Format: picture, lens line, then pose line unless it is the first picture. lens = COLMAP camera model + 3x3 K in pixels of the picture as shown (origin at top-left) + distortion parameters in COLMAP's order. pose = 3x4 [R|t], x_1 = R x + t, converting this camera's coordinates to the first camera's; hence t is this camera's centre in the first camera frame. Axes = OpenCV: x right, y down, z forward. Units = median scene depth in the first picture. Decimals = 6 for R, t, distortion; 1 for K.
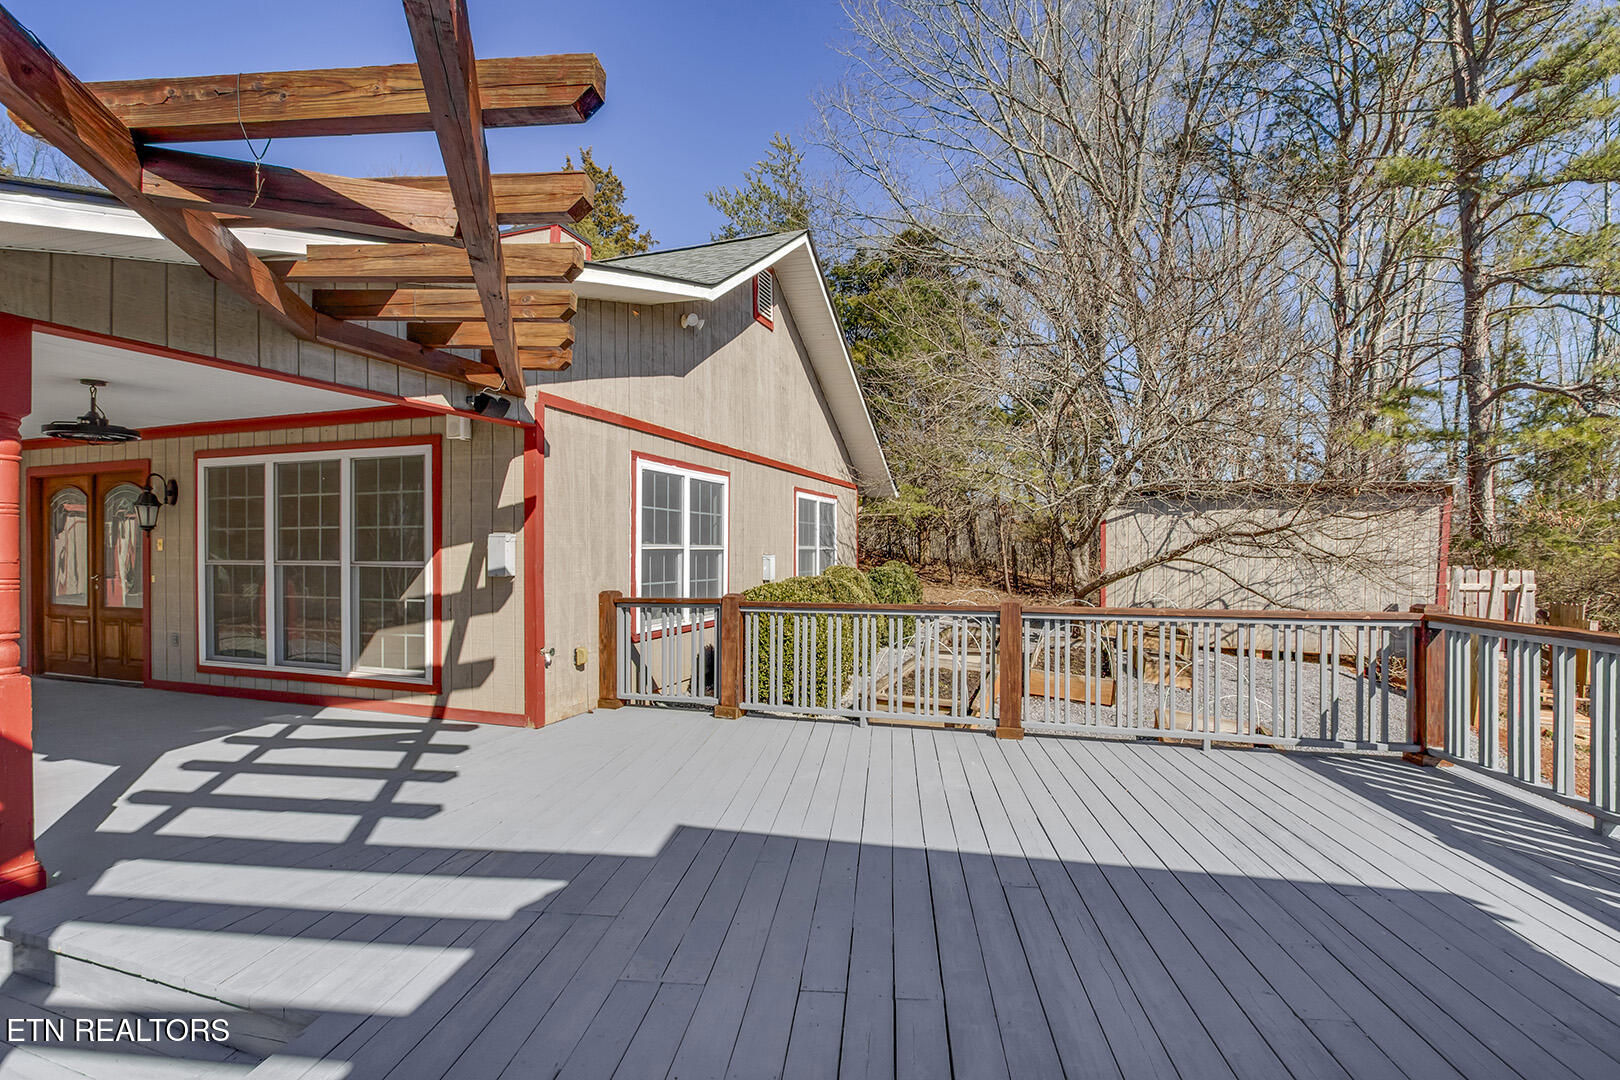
lens RADIAL K [[763.4, 0, 809.9], [0, 763.4, 530.7], [0, 0, 1]] dist [-0.018979, 0.000420]
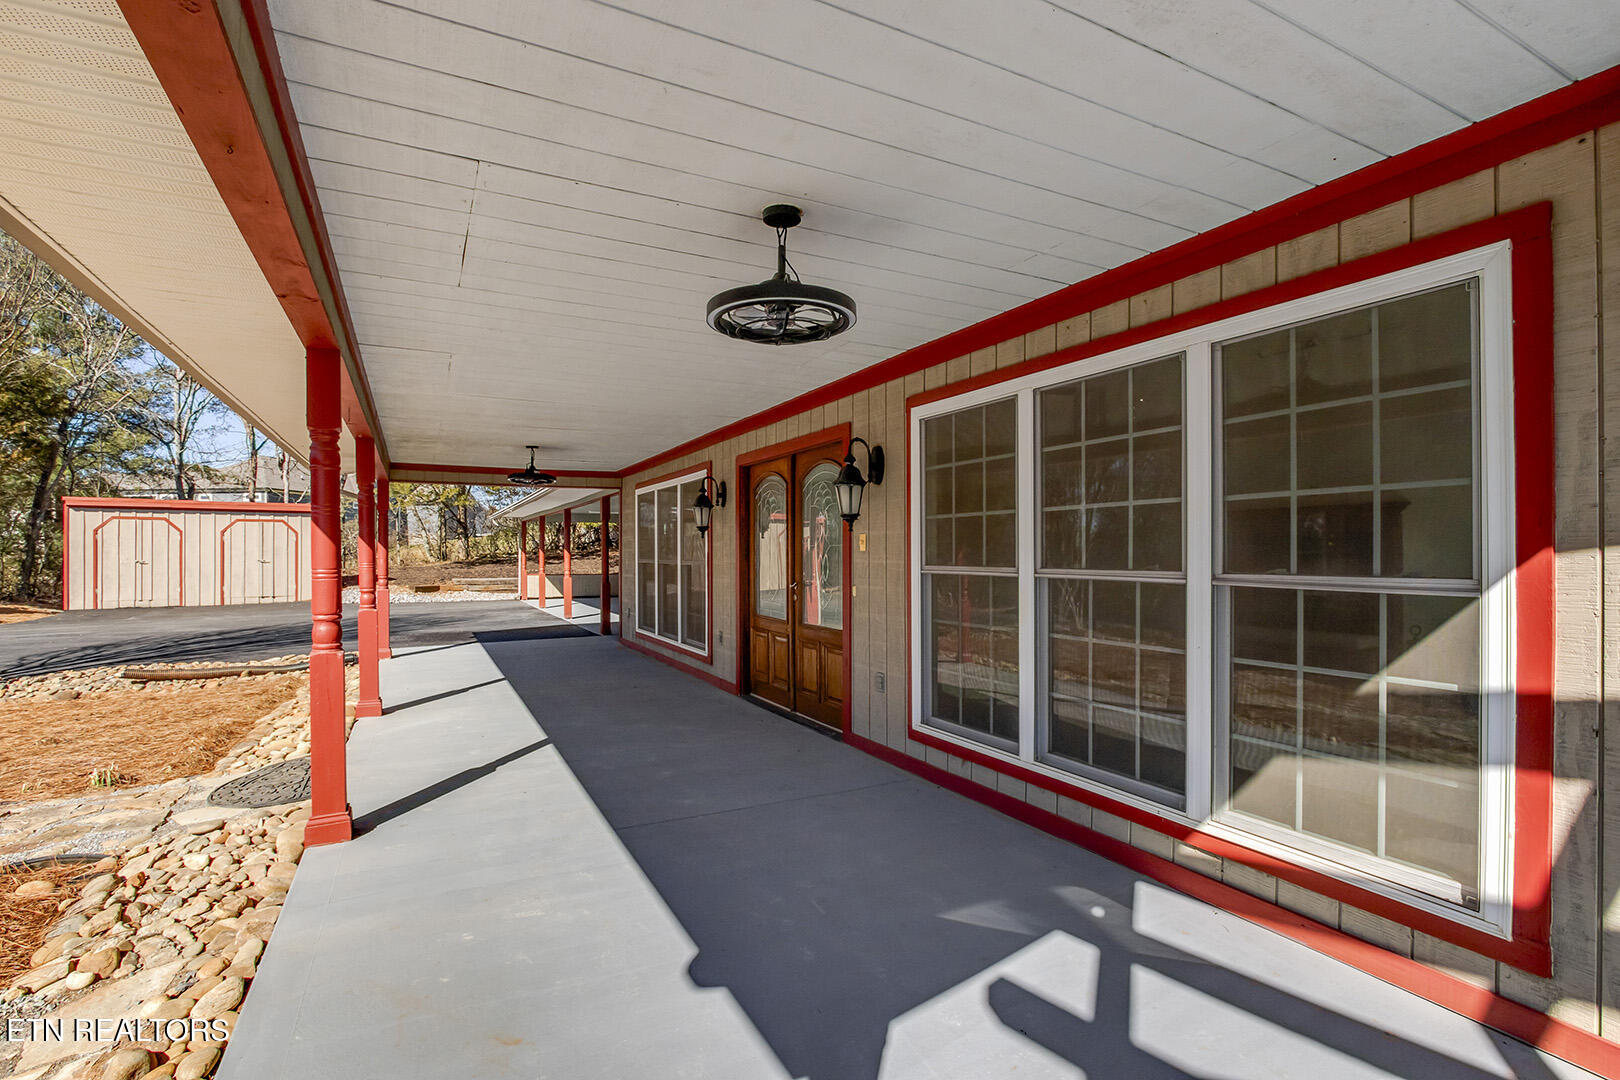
lens RADIAL K [[763.4, 0, 815.4], [0, 763.4, 546.0], [0, 0, 1]] dist [-0.018979, 0.000420]
pose [[0.737042, 0.002273, -0.675844, -0.429571], [0.000133, 0.999994, 0.003508, 0.019922], [0.675847, -0.002675, 0.737037, 0.462452]]
